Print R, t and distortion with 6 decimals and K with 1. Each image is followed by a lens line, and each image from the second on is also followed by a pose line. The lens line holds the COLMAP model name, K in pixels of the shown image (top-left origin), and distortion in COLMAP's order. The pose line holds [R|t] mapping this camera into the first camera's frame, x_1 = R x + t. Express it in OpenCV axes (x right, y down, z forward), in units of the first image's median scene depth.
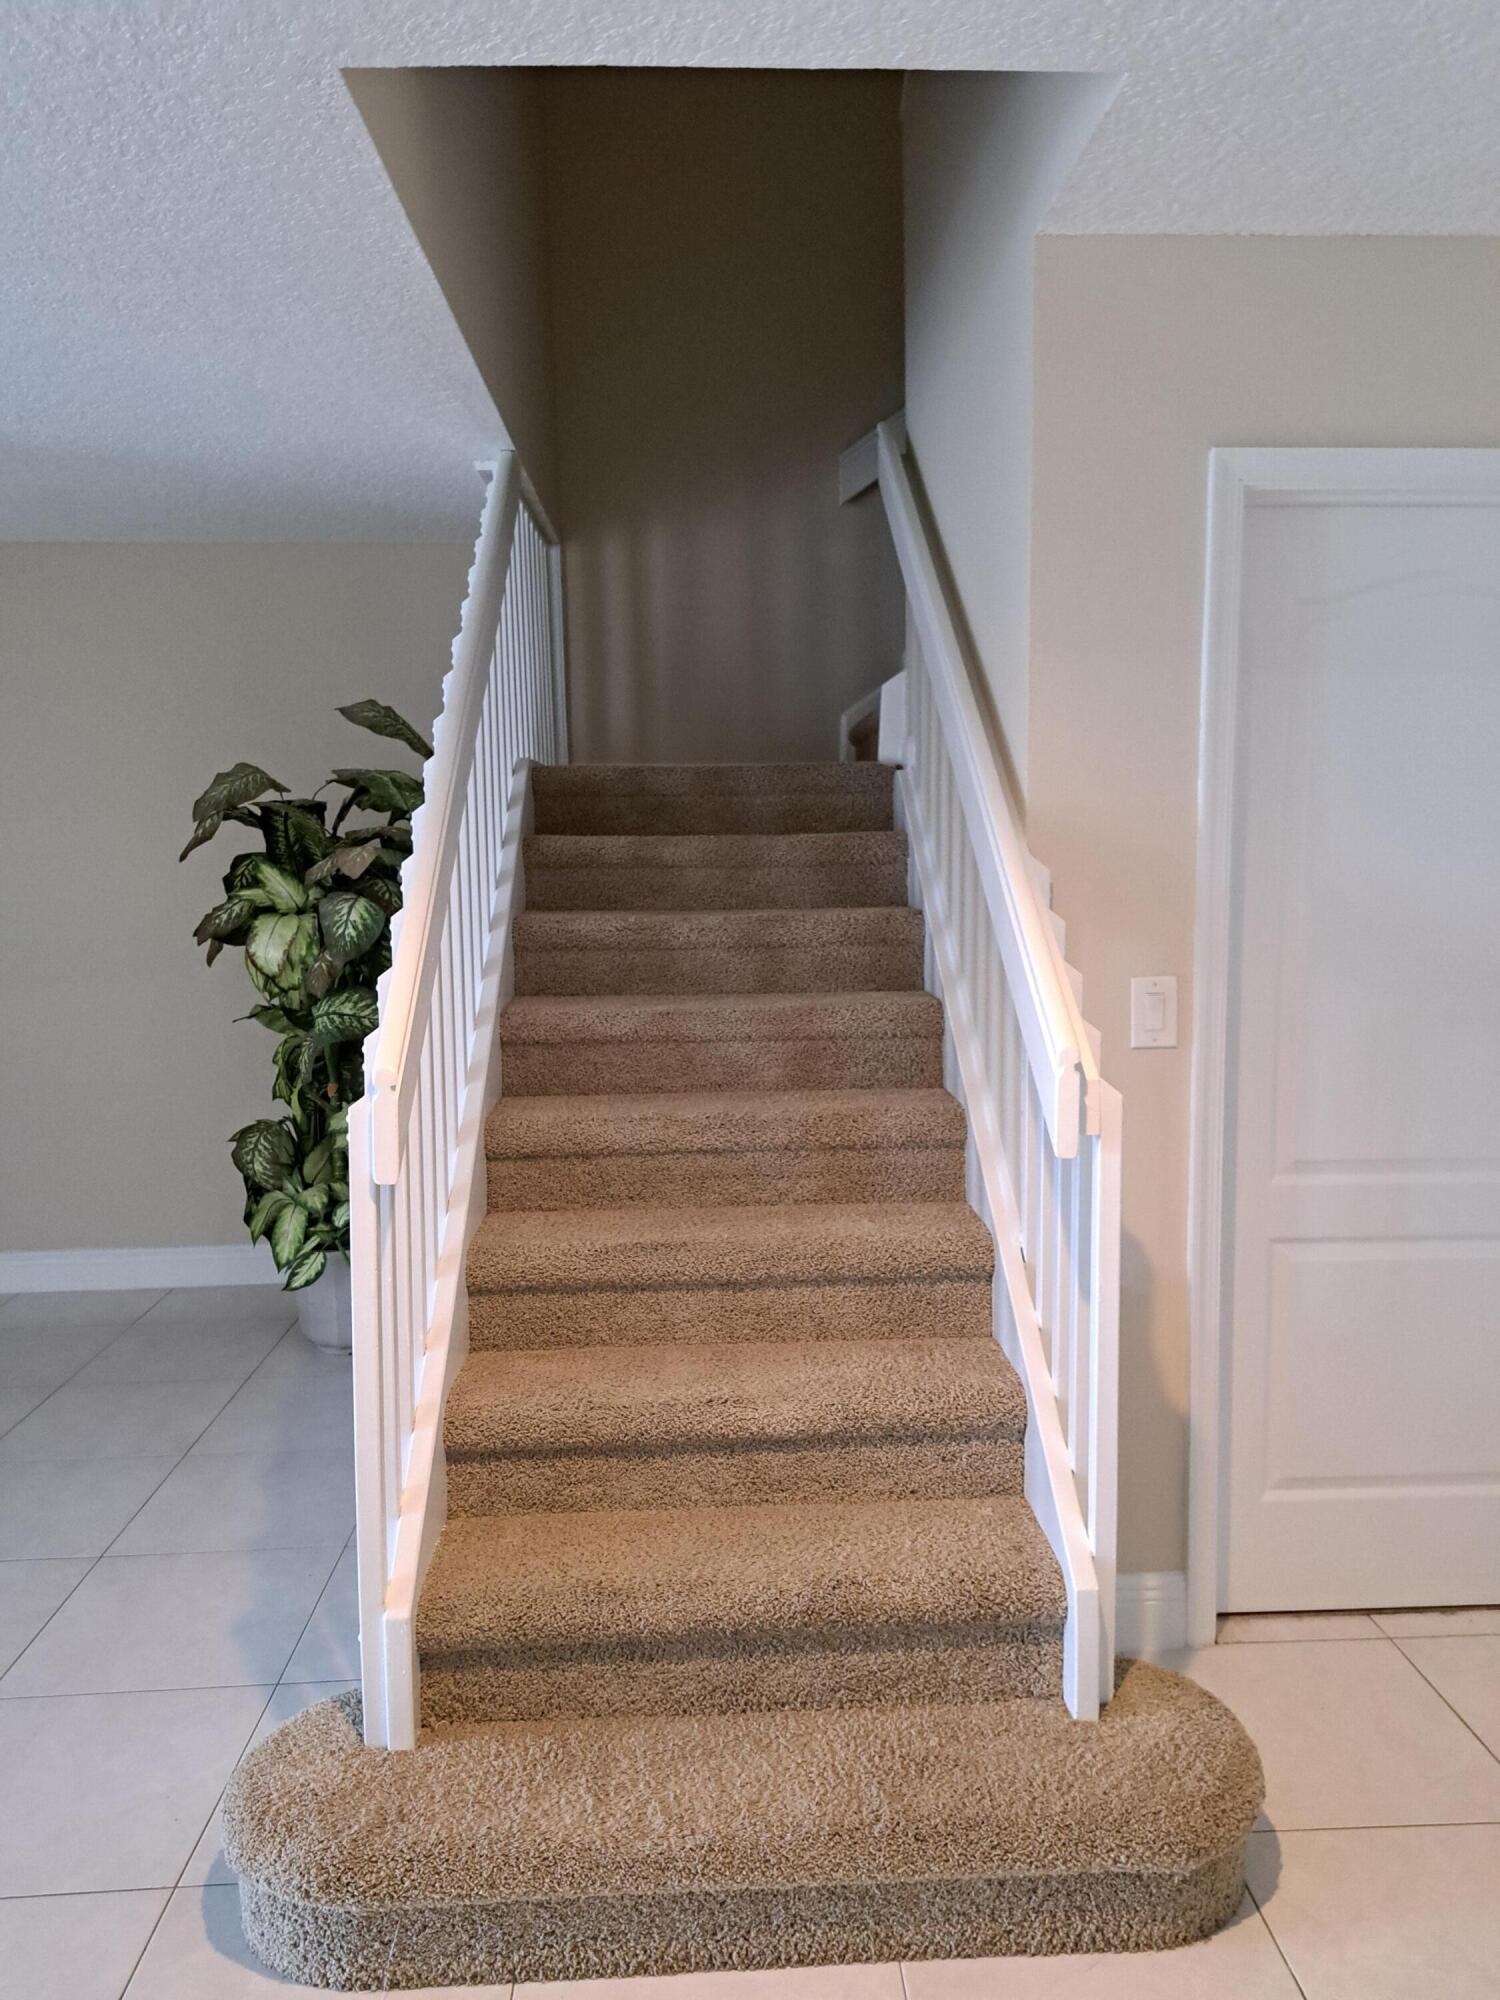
lens RADIAL K [[1434.0, 0, 750.0], [0, 1434.0, 1000.0], [0, 0, 1]] dist [0.054873, -0.065227]
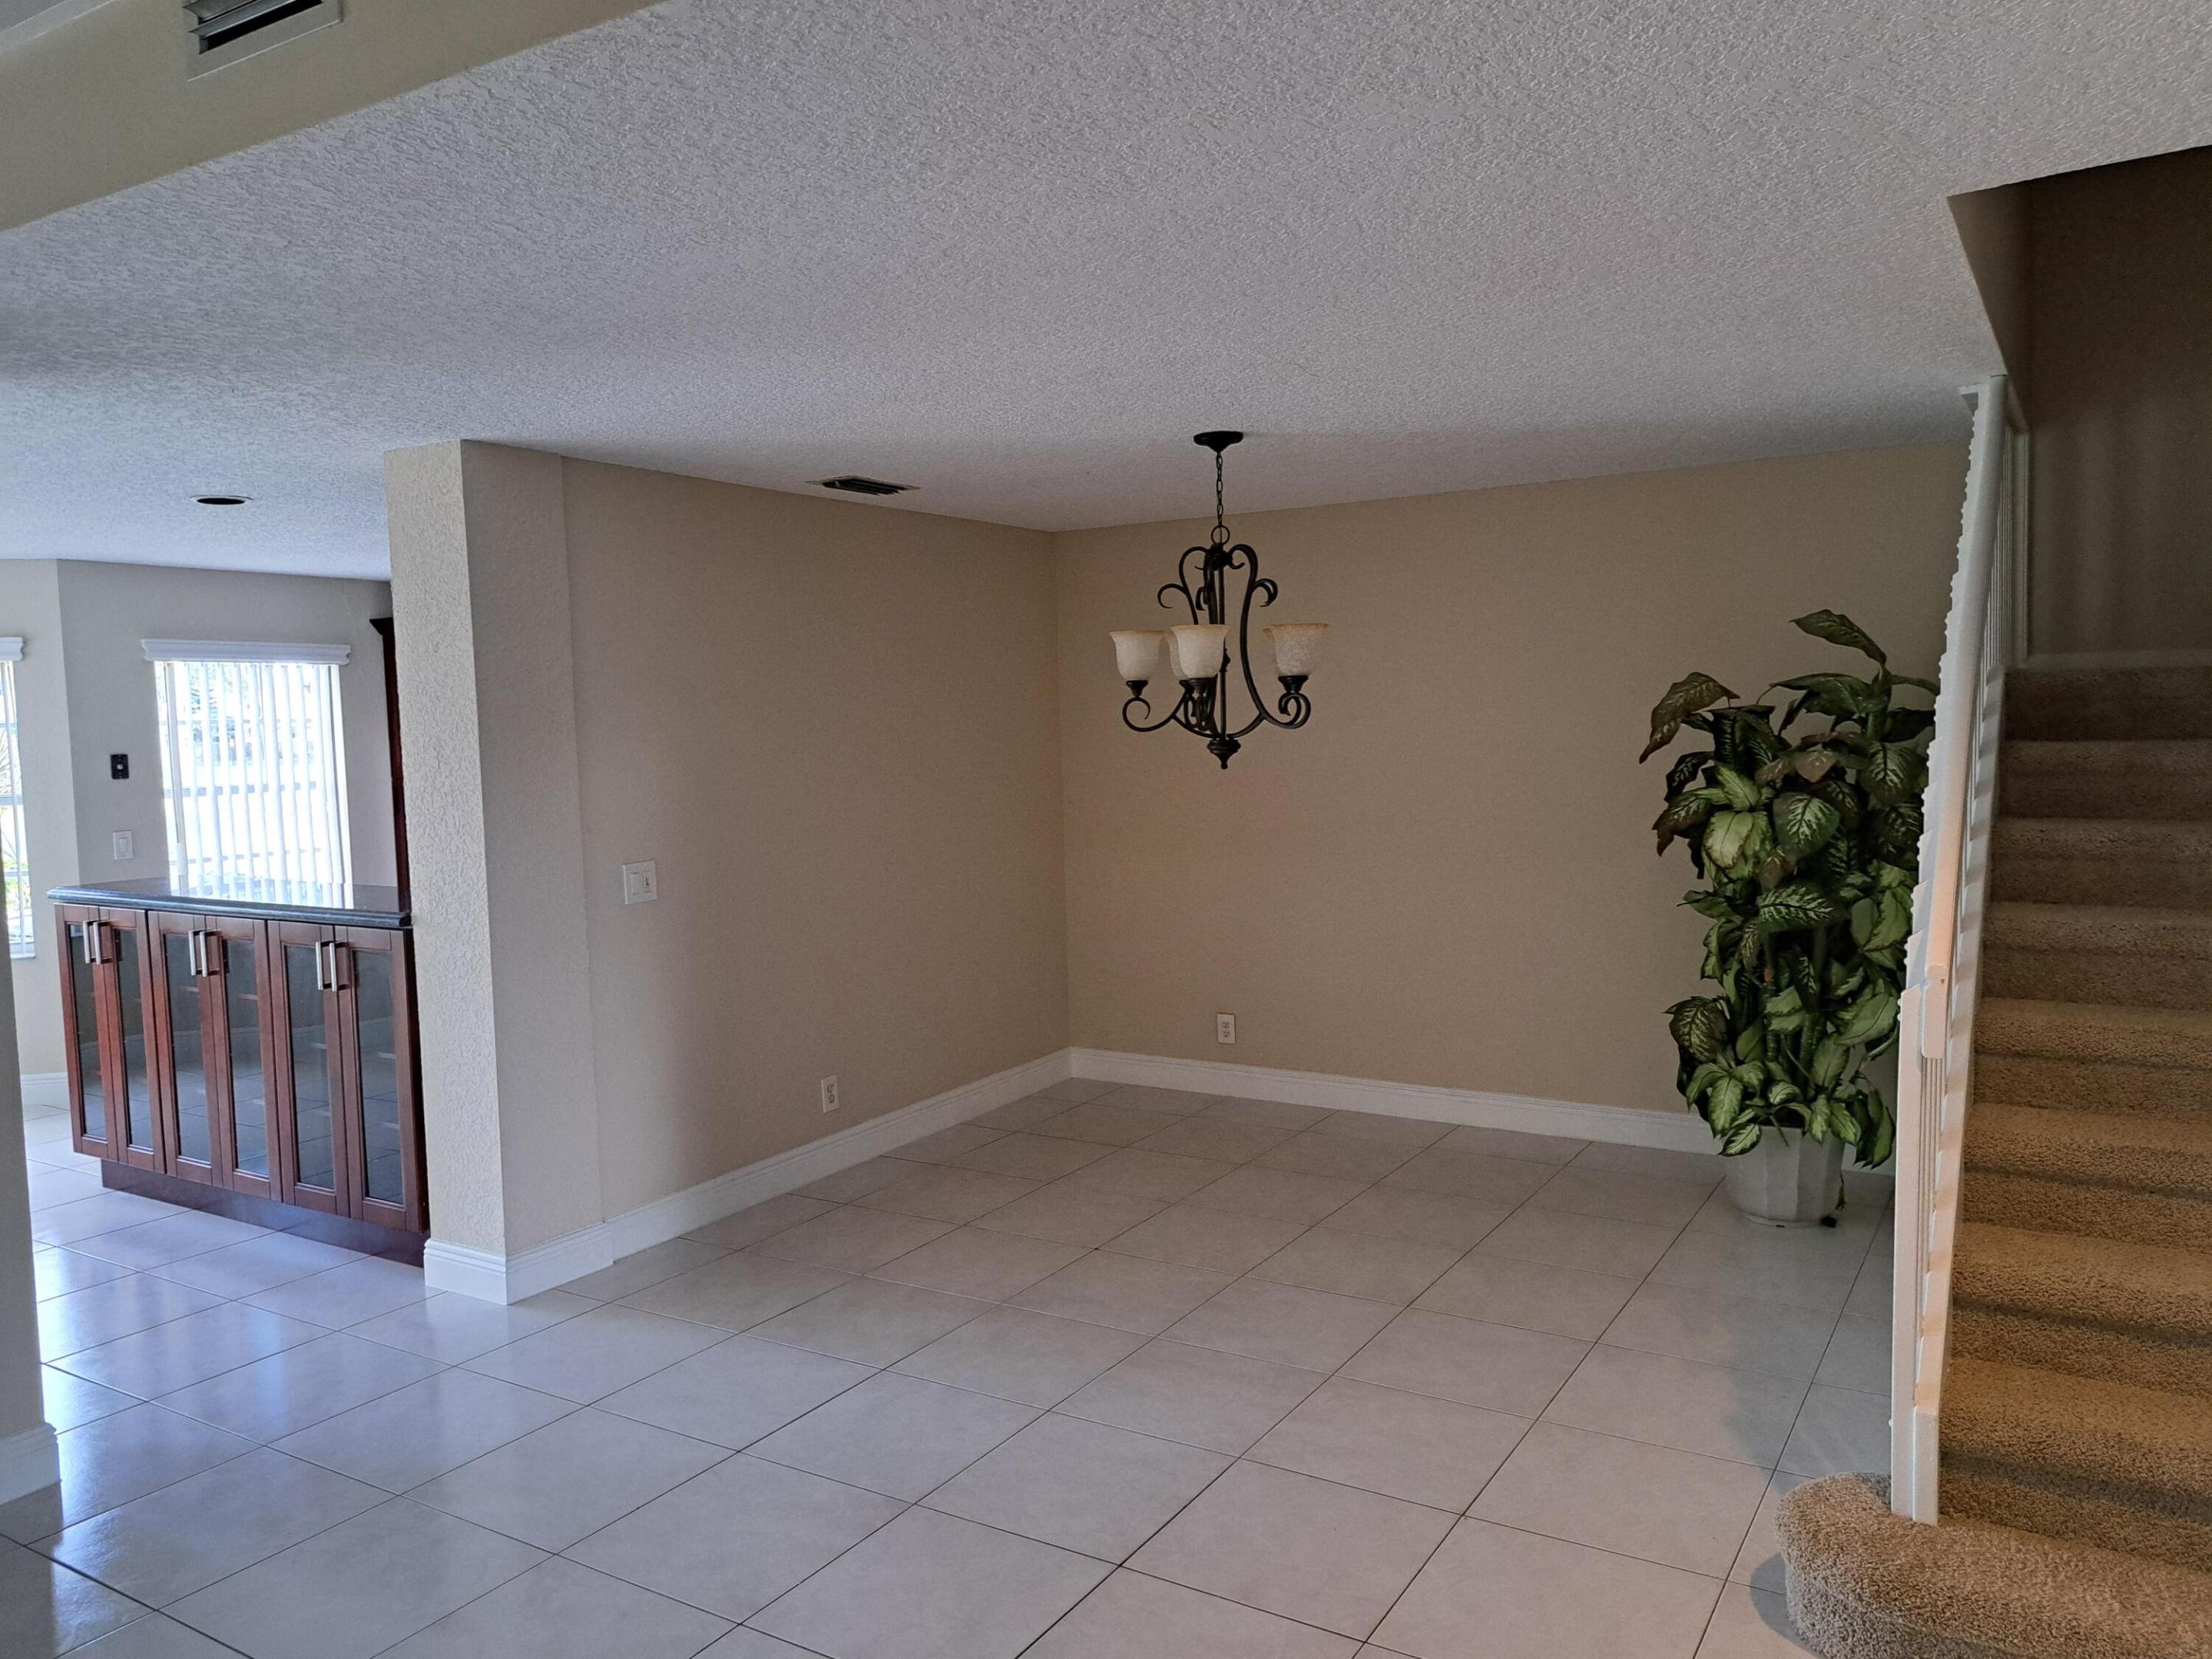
lens RADIAL K [[1596.2, 0, 1089.0], [0, 1596.2, 826.0], [0, 0, 1]] dist [0.023911, -0.007570]
pose [[0.823479, 0.031406, -0.566477, -0.038367], [-0.046172, 0.998864, -0.011742, -0.011614], [0.565465, 0.035825, 0.823994, -0.293301]]
